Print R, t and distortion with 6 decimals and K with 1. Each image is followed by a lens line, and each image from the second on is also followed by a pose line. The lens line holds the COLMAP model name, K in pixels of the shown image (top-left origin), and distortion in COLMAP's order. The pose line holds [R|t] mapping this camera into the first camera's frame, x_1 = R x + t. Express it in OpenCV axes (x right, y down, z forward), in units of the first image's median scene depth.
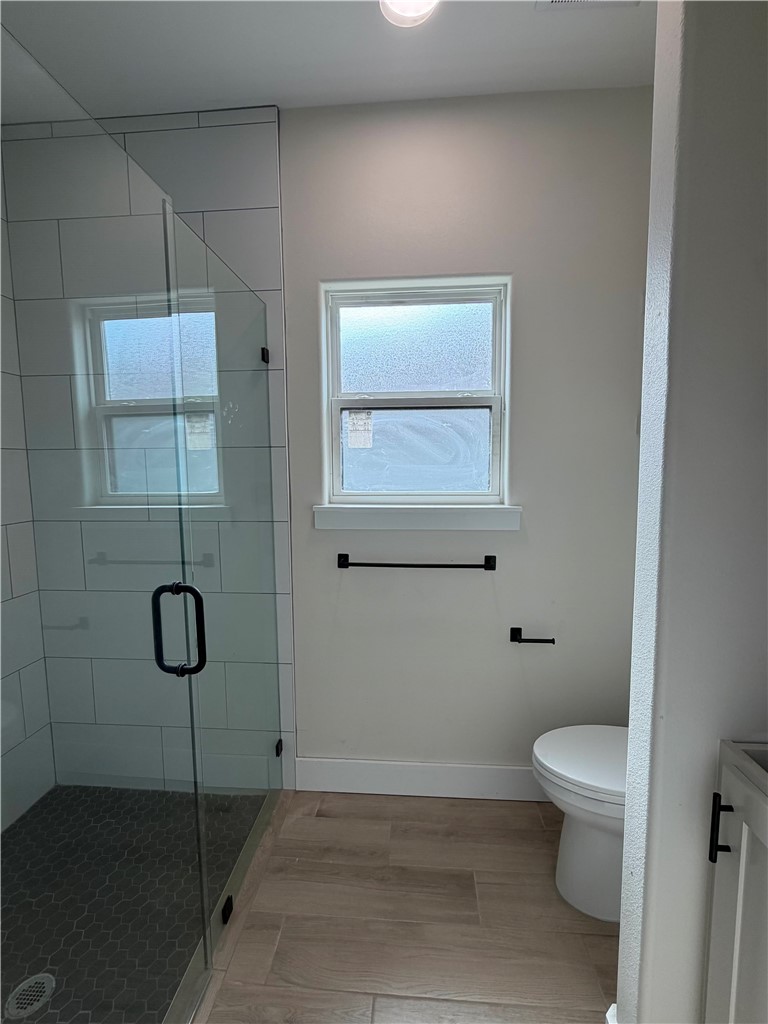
lens RADIAL K [[471.0, 0, 382.5], [0, 471.0, 512.2], [0, 0, 1]] dist [0.000771, 0.000619]
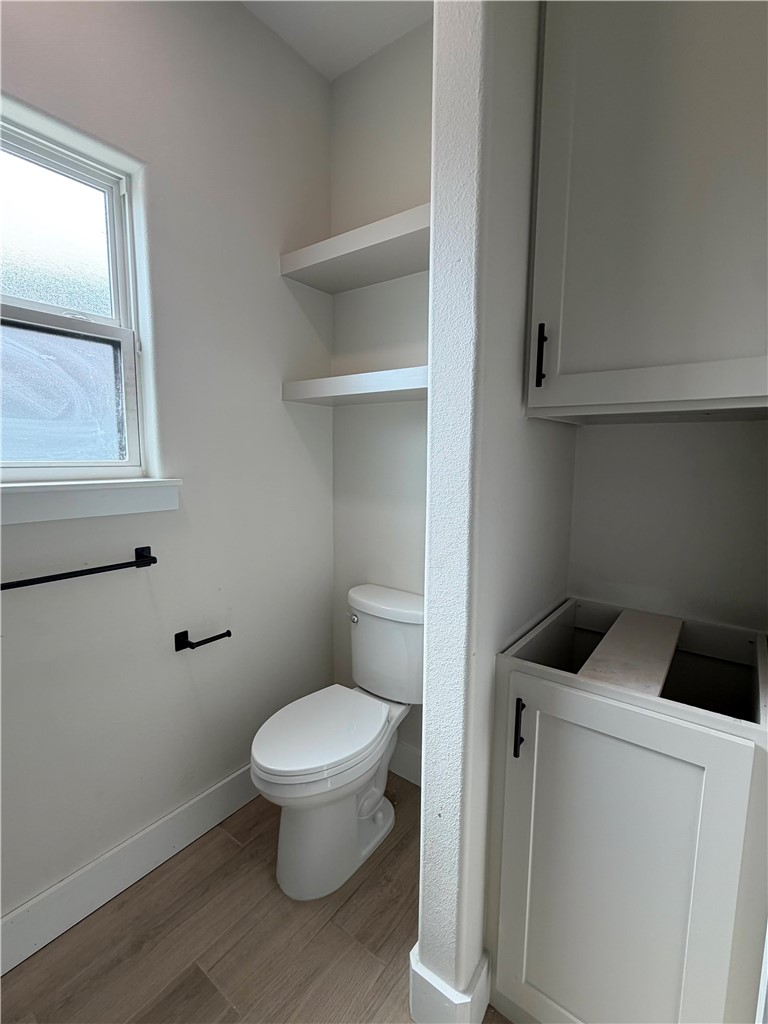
lens RADIAL K [[471.0, 0, 382.8], [0, 471.0, 514.6], [0, 0, 1]] dist [0.000771, 0.000619]
pose [[0.544513, -0.093626, 0.833511, -0.174541], [0.069038, 0.995381, 0.066708, 0.017660], [-0.835906, 0.021220, 0.548462, 0.273204]]
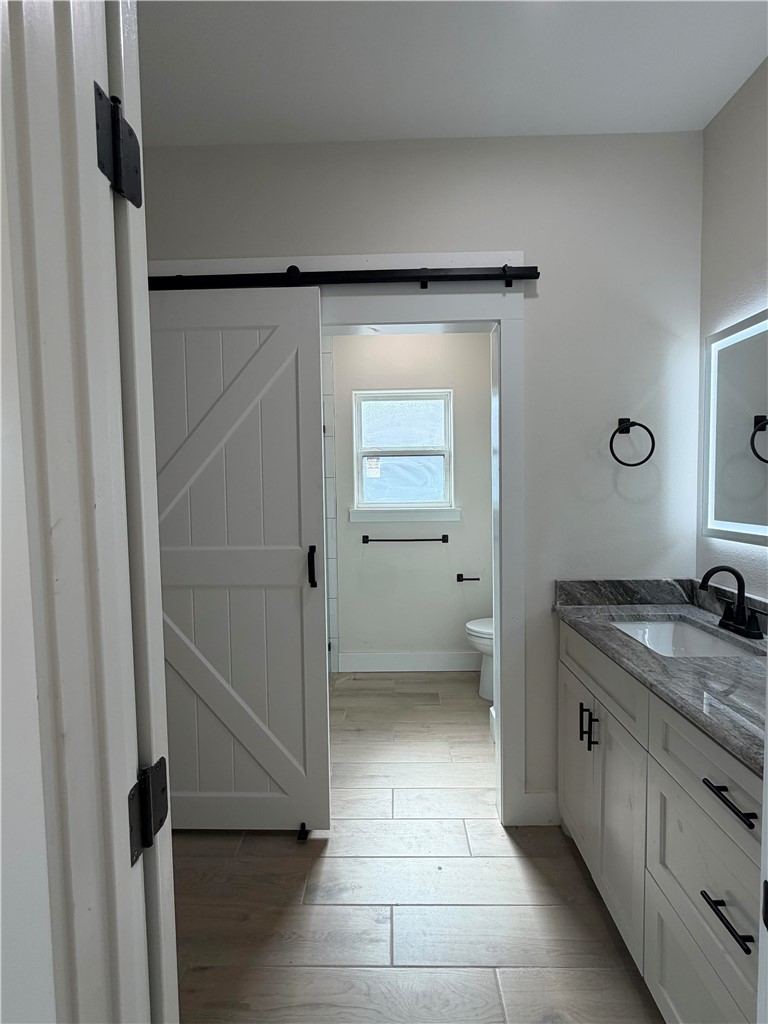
lens RADIAL K [[471.0, 0, 381.9], [0, 471.0, 512.0], [0, 0, 1]] dist [0.000771, 0.000619]
pose [[0.998258, -0.010632, 0.058037, -0.125782], [0.013763, 0.998456, -0.053825, 0.097948], [-0.057375, 0.054530, 0.996862, -0.832575]]
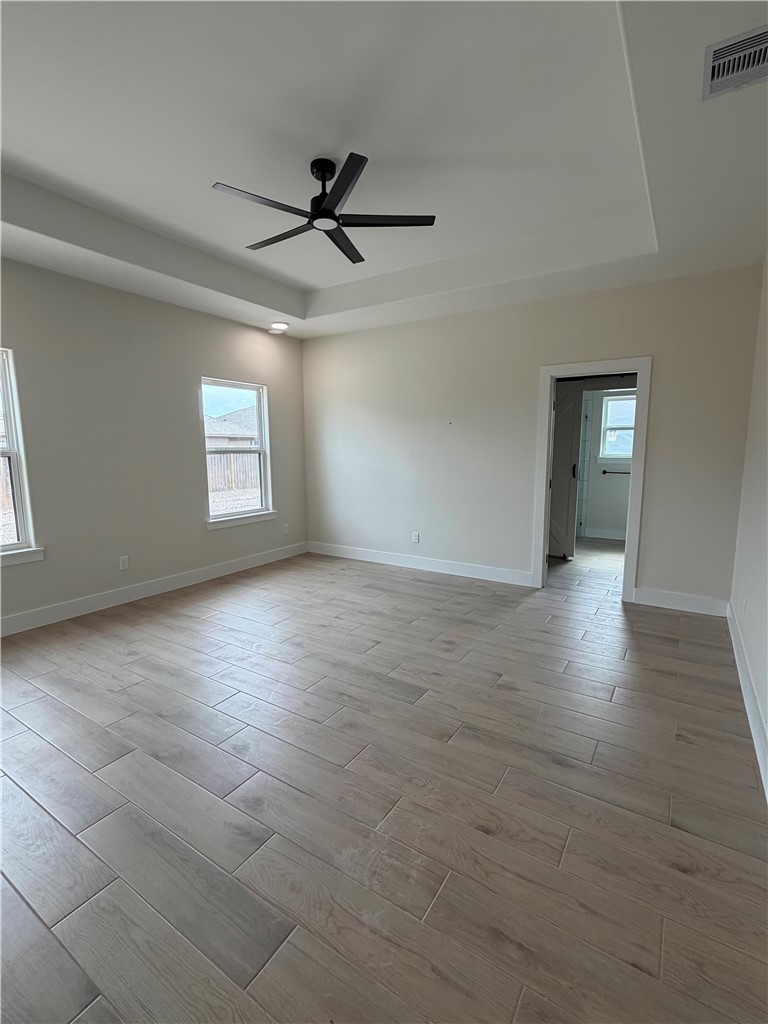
lens RADIAL K [[471.0, 0, 387.3], [0, 471.0, 513.2], [0, 0, 1]] dist [0.000771, 0.000619]
pose [[0.886956, 0.074531, -0.455800, 0.113450], [-0.054908, 0.996911, 0.056166, 0.311329], [0.458578, -0.024789, 0.888308, -3.044641]]
